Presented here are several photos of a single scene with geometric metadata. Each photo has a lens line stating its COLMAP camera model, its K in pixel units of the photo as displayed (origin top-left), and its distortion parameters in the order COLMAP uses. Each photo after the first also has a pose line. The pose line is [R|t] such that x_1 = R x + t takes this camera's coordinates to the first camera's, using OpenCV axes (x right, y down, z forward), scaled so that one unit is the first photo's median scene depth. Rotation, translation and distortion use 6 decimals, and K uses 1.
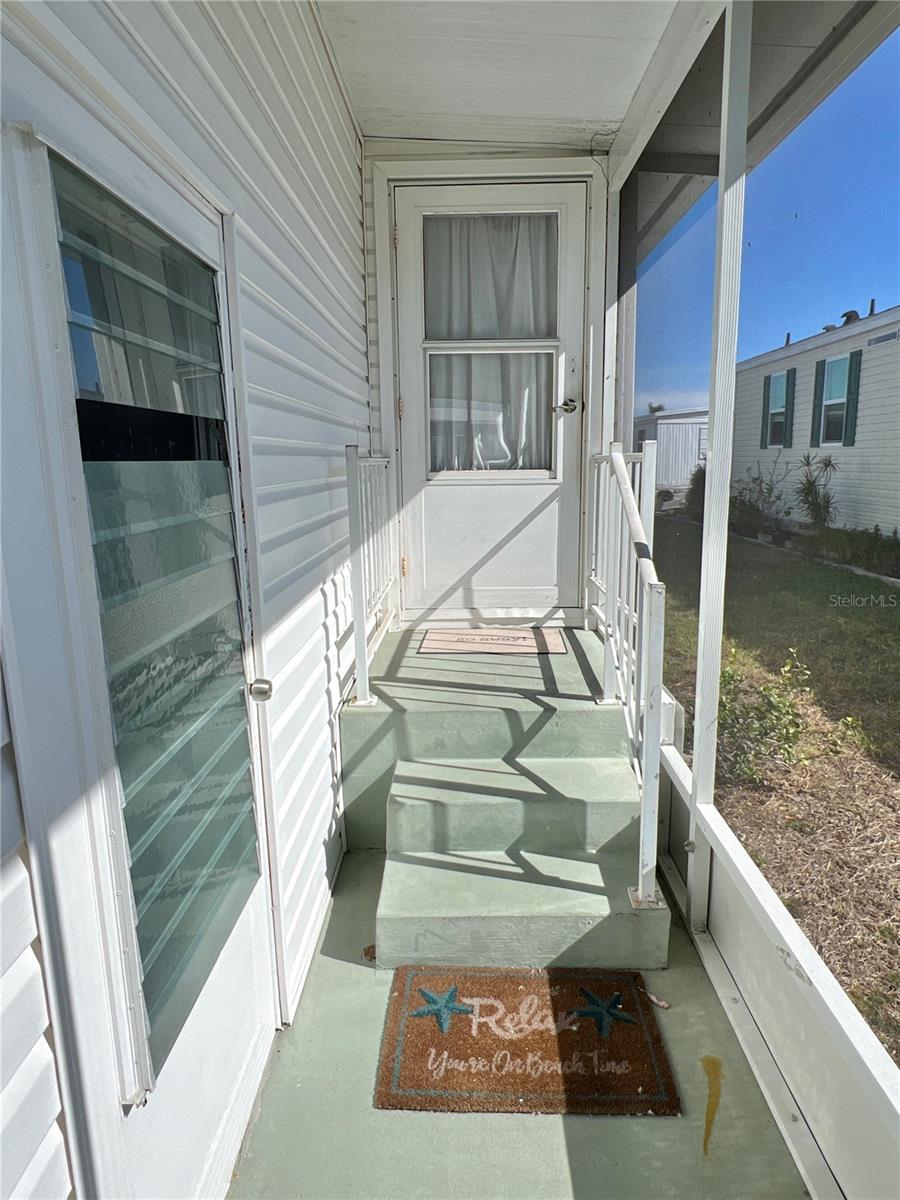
lens RADIAL K [[704.4, 0, 454.7], [0, 704.4, 600.3], [0, 0, 1]] dist [-0.008513, -0.000502]
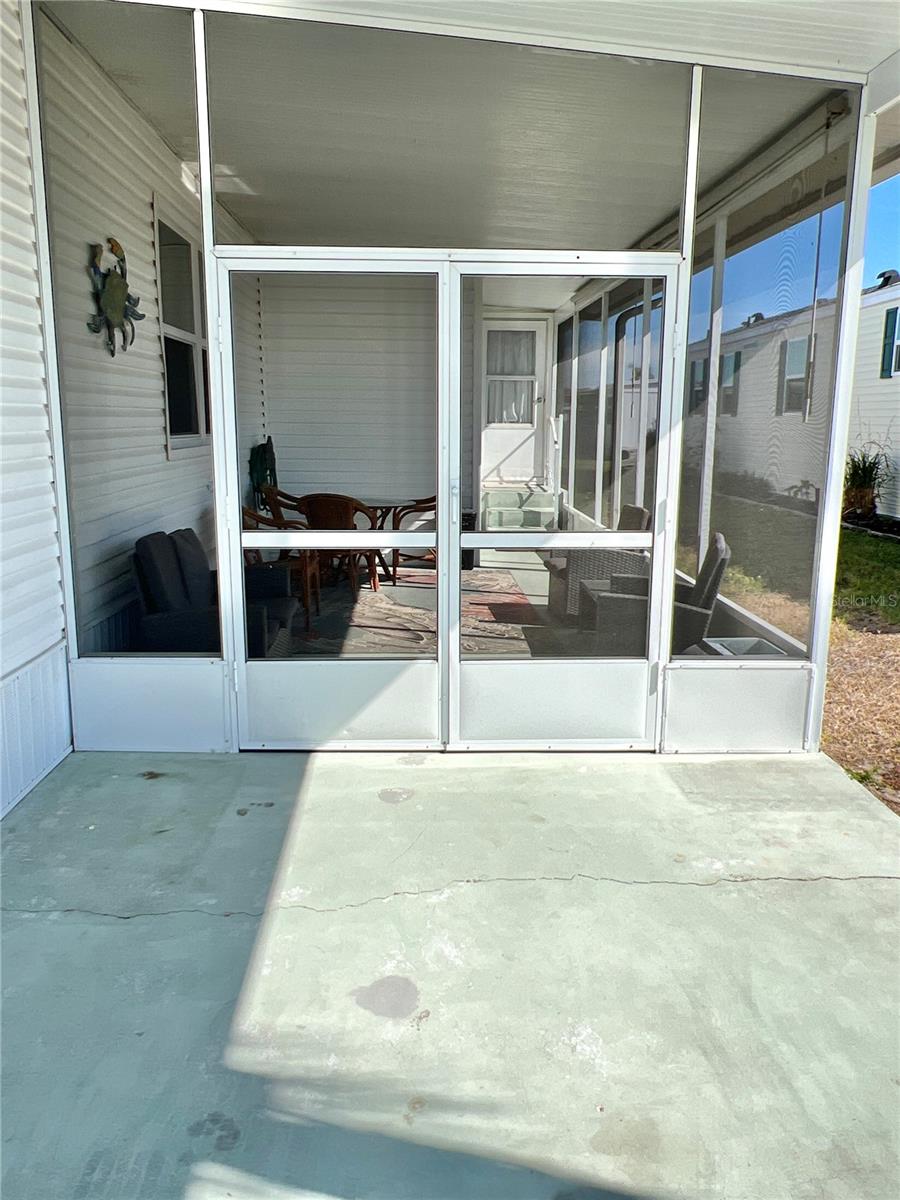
lens RADIAL K [[884.7, 0, 448.6], [0, 884.7, 595.2], [0, 0, 1]] dist [0.002368, 0.000435]
pose [[0.998743, 0.013728, 0.048201, -0.334718], [-0.013537, 0.999899, -0.004277, 0.485860], [-0.048255, 0.003619, 0.998828, -2.349243]]
